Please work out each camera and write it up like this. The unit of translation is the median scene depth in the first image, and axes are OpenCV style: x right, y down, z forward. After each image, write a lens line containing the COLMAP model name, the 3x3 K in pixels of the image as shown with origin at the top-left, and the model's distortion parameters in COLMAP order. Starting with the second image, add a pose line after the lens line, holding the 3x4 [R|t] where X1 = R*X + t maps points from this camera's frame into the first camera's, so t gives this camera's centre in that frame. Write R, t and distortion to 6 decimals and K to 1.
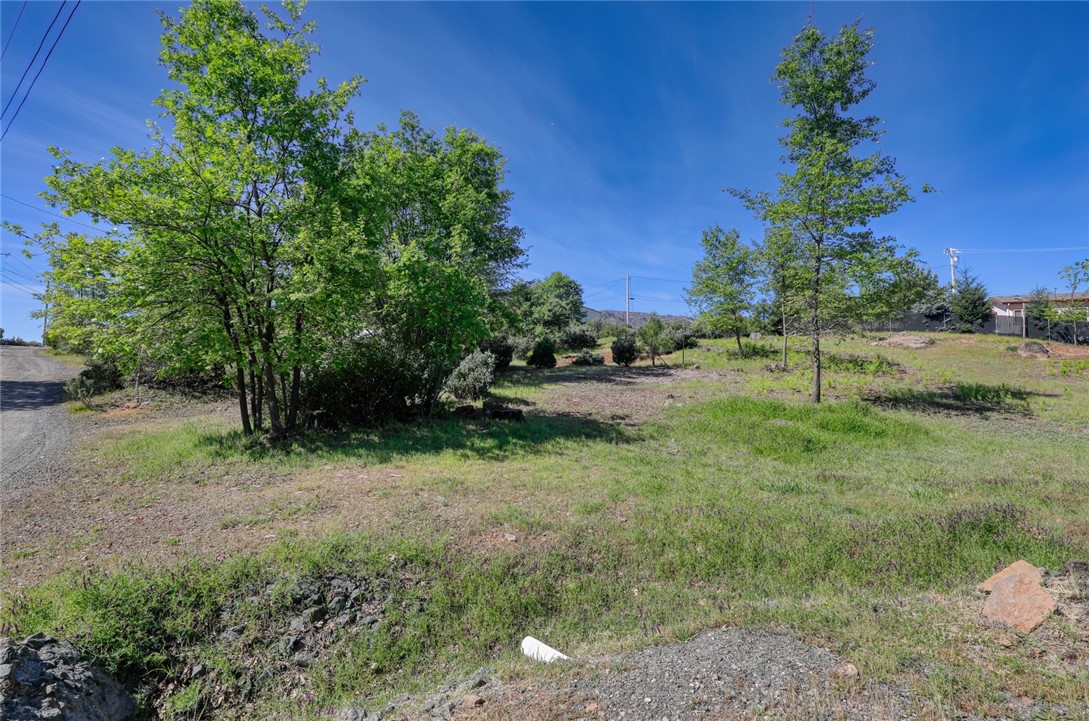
lens RADIAL K [[524.1, 0, 546.8], [0, 524.1, 338.0], [0, 0, 1]] dist [-0.002306, -0.000233]
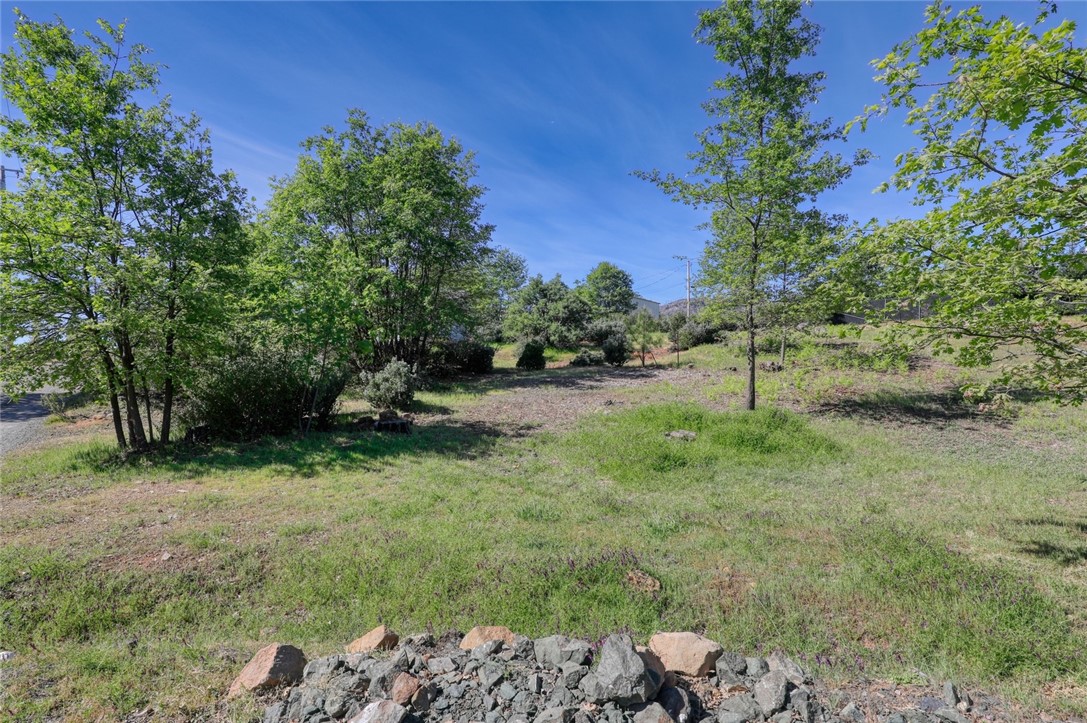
lens RADIAL K [[537.8, 0, 542.8], [0, 537.8, 395.5], [0, 0, 1]] dist [-0.003403, -0.000147]
pose [[0.984812, -0.010161, -0.173328, 0.184629], [0.030843, 0.992646, 0.117054, -0.011464], [0.170864, -0.120622, 0.977883, 0.022238]]
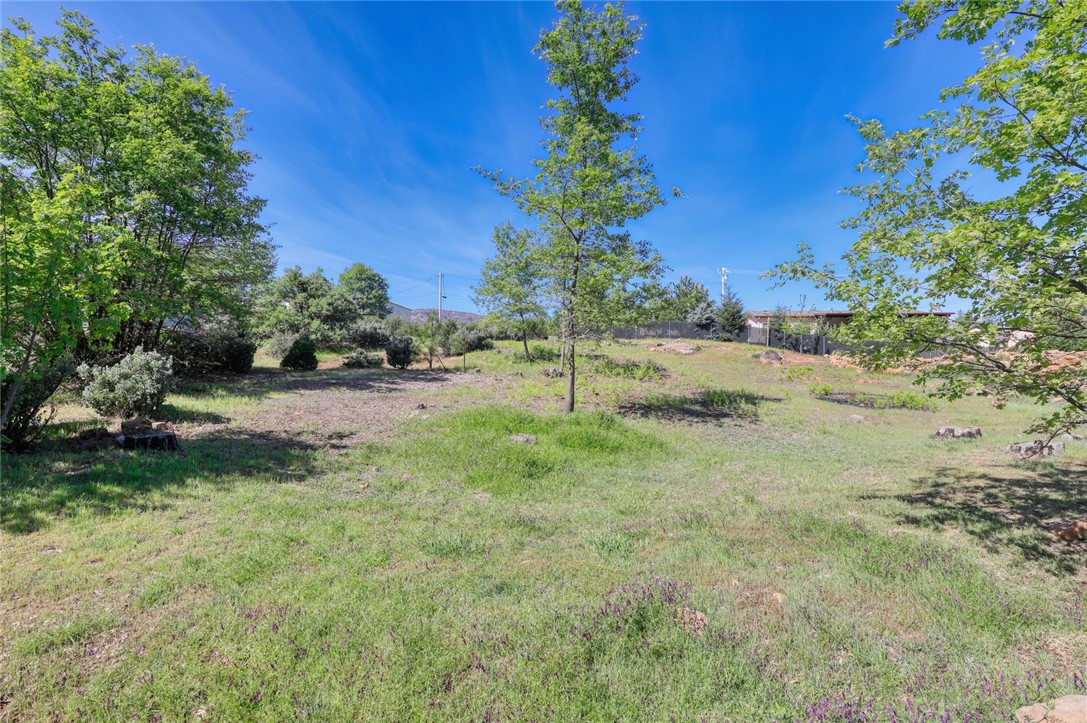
lens RADIAL K [[517.6, 0, 543.5], [0, 517.6, 361.5], [0, 0, 1]] dist [-0.003232, -0.000008]
pose [[0.948221, 0.012743, 0.317356, 0.099196], [-0.027579, 0.998724, 0.042300, -0.003412], [-0.316412, -0.048862, 0.947363, 0.079662]]
